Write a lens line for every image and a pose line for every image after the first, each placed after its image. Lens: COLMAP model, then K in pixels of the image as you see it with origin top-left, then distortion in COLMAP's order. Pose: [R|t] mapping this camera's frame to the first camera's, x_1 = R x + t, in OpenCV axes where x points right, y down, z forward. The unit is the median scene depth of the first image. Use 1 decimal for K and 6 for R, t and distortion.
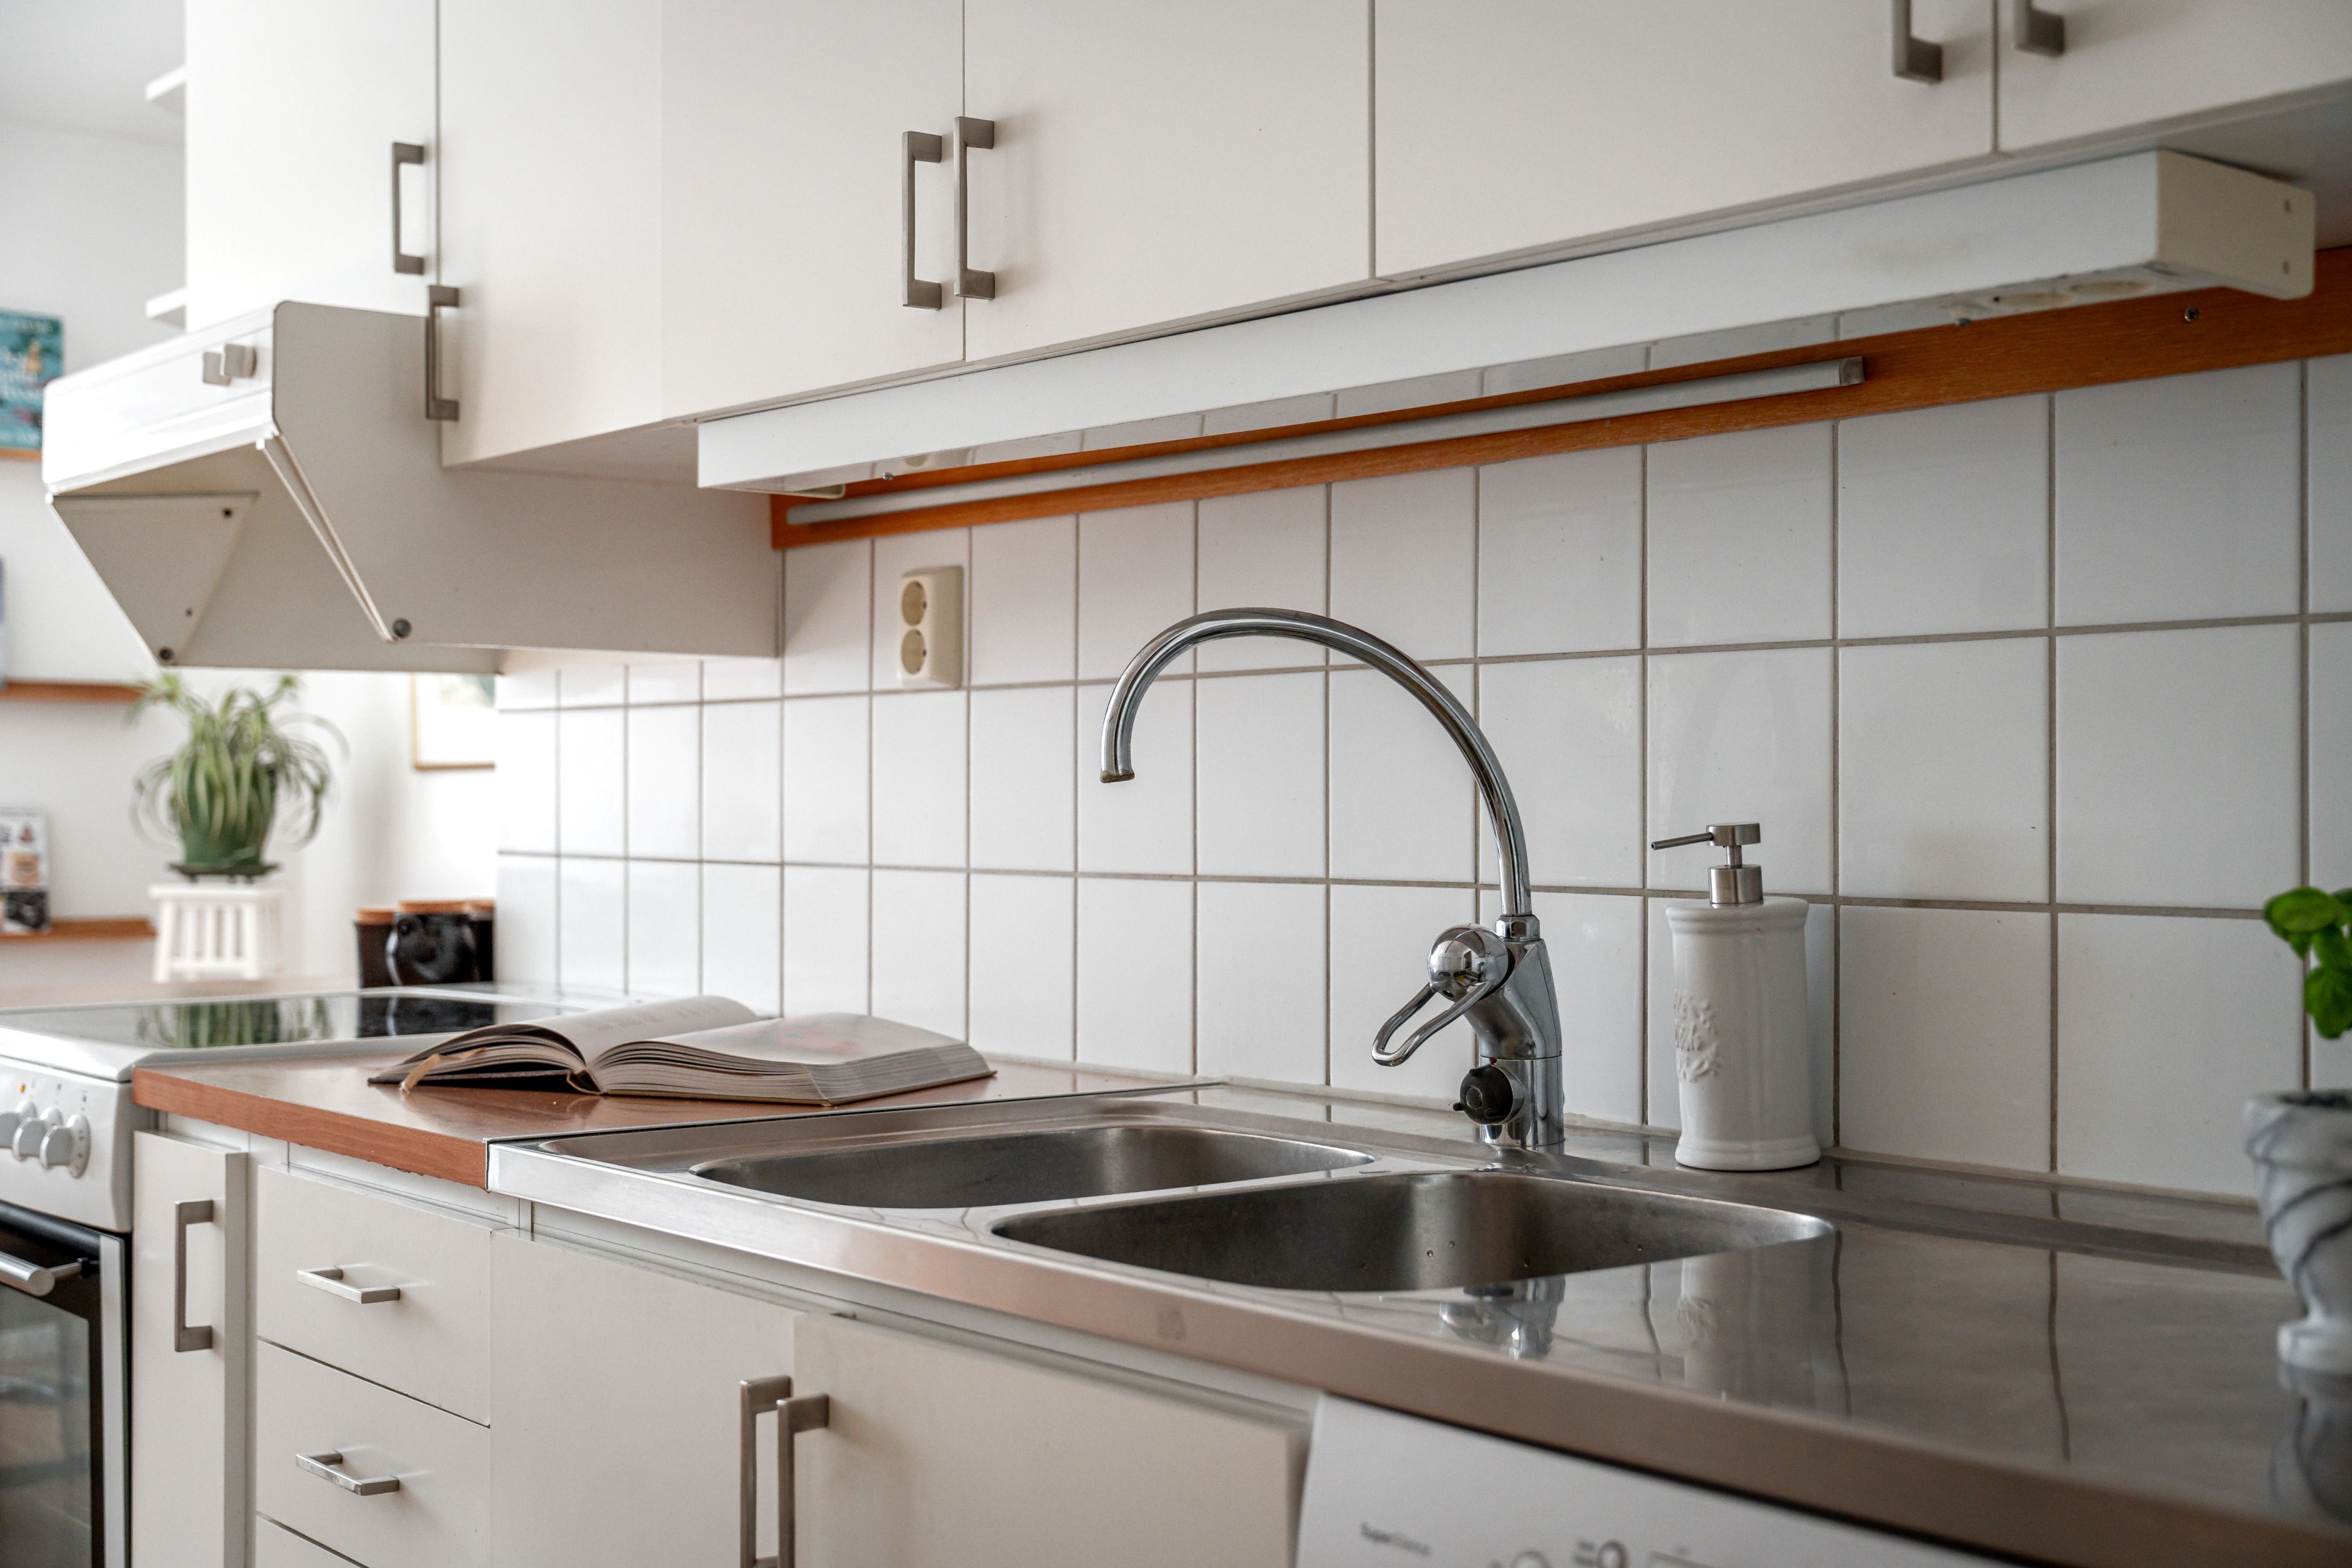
lens RADIAL K [[2984.9, 0, 1177.2], [0, 2984.9, 790.3], [0, 0, 1]] dist [-0.000286, 0.000000]
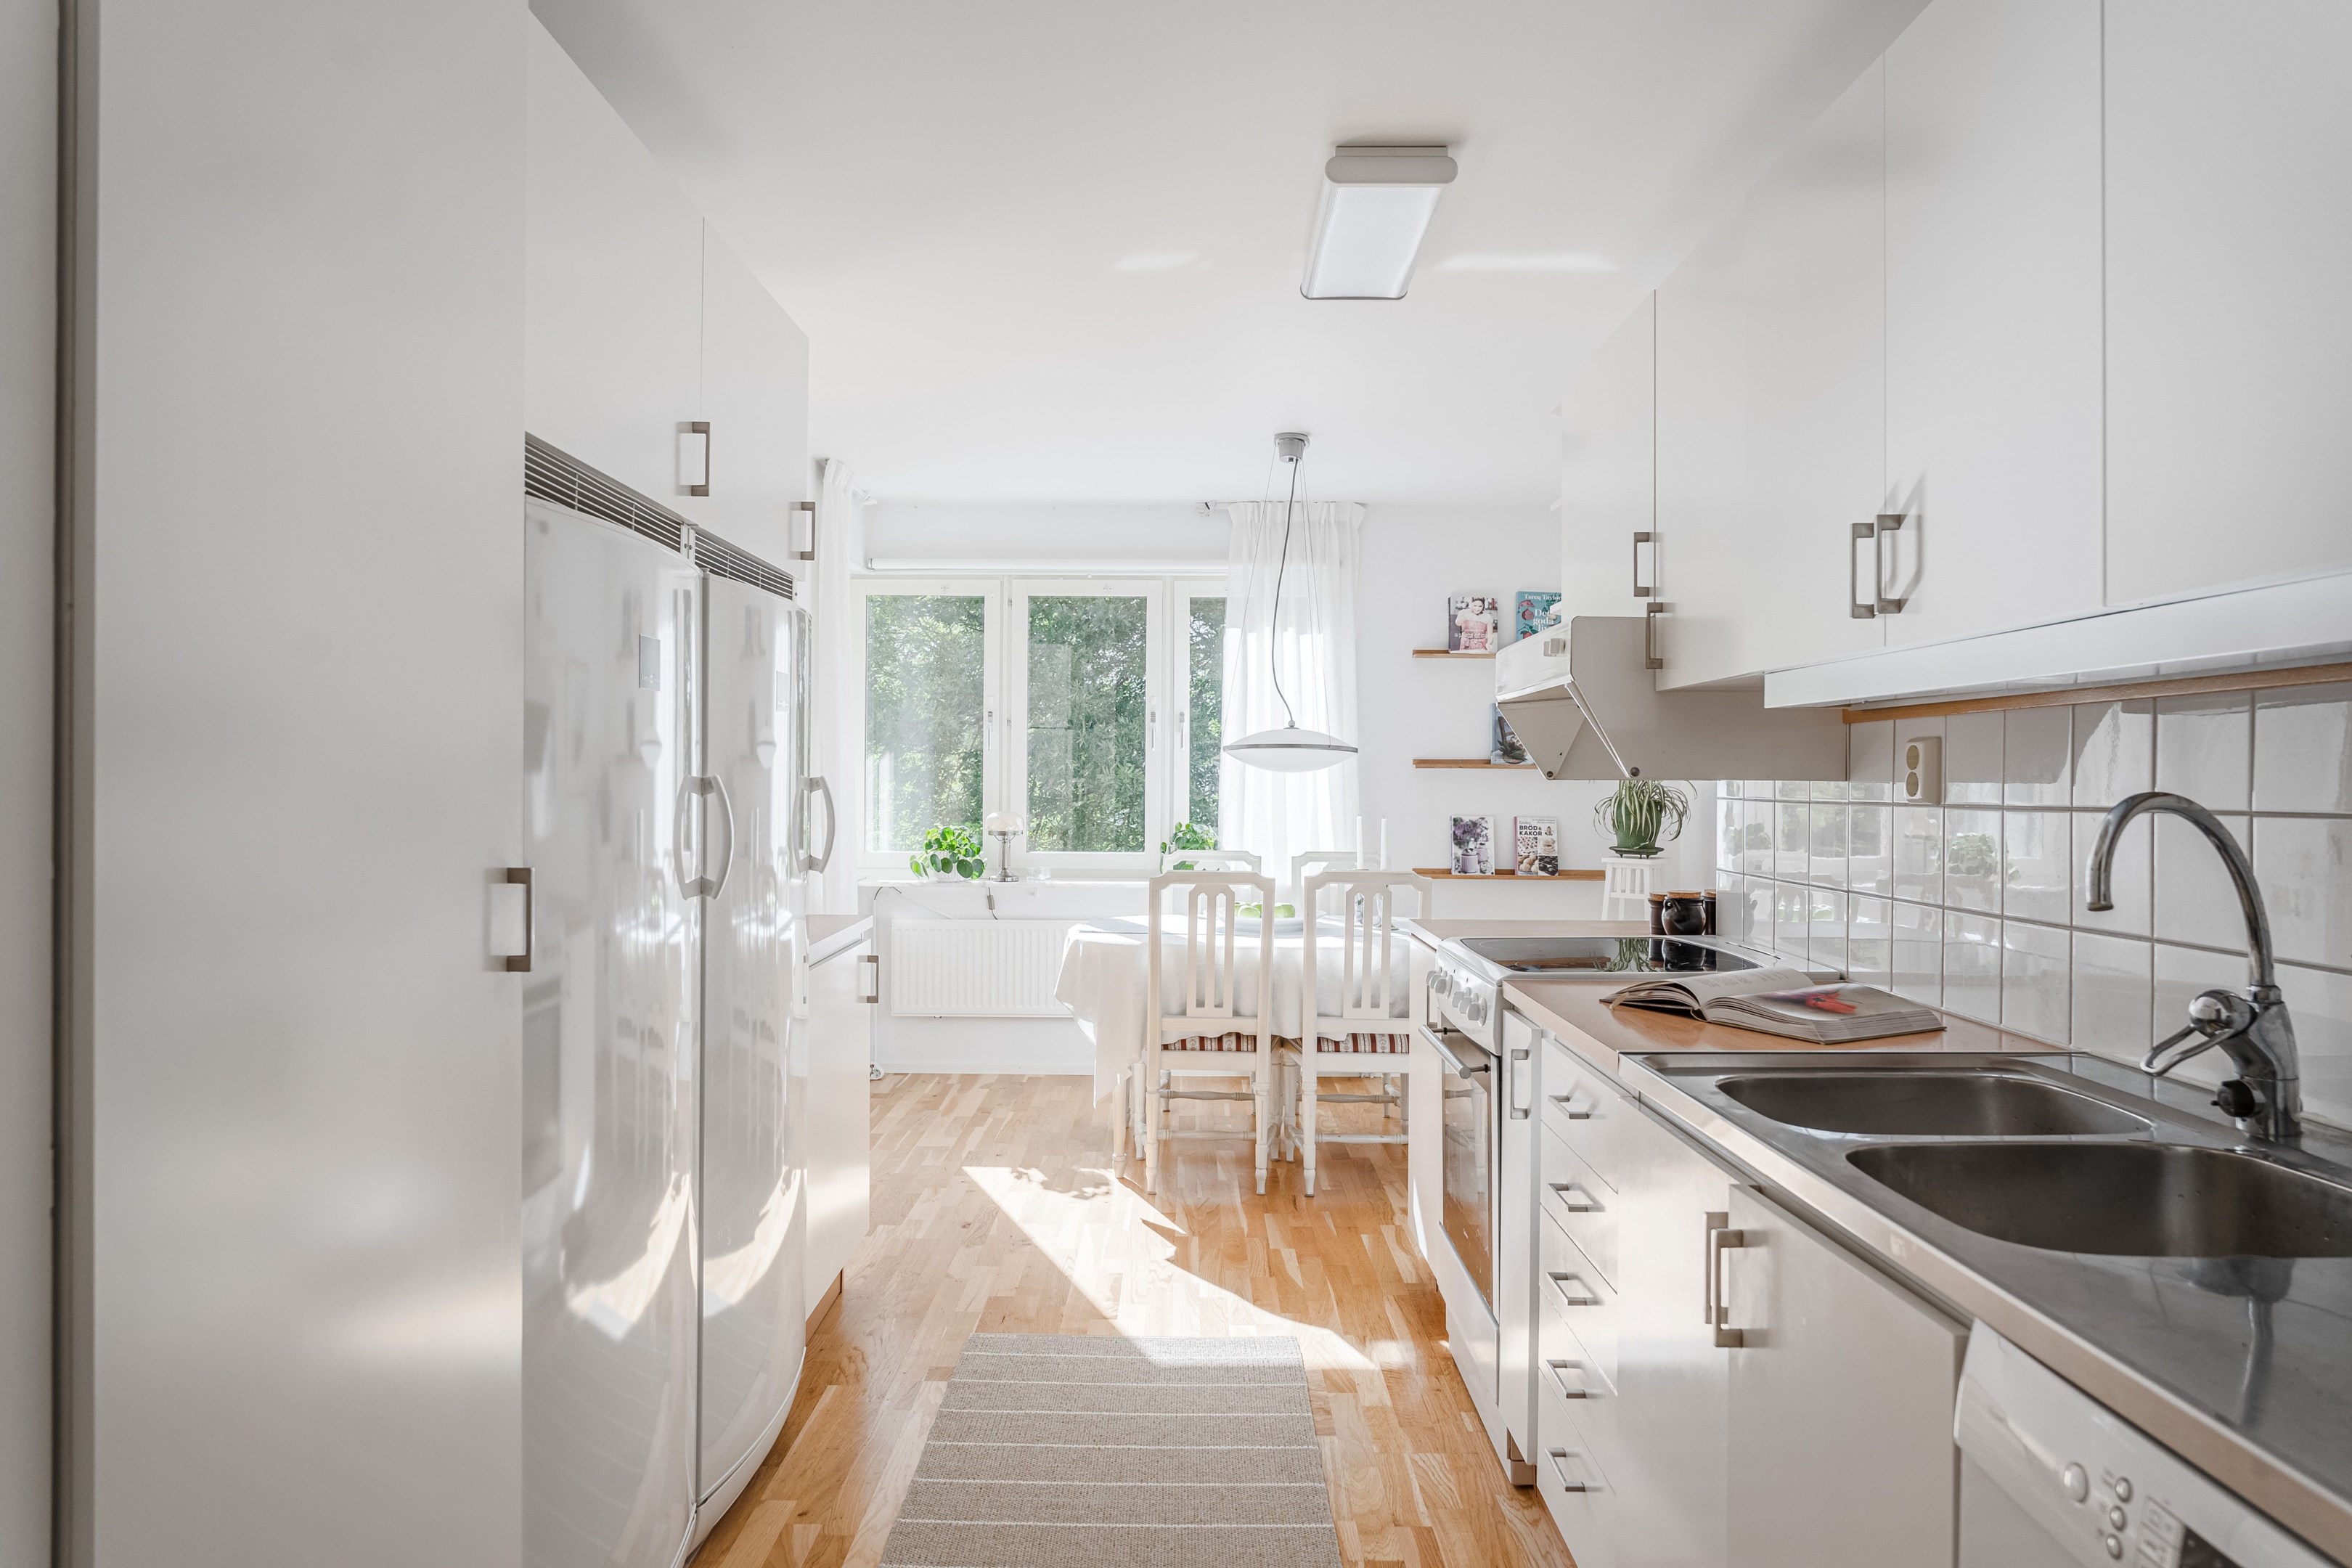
lens RADIAL K [[1405.6, 0, 1175.0], [0, 1405.6, 778.3], [0, 0, 1]] dist [-0.005791, -0.005048]
pose [[0.782478, 0.001164, -0.622677, 0.107042], [-0.003080, 0.999993, -0.002001, -0.054716], [0.622670, 0.003483, 0.782477, 0.063279]]
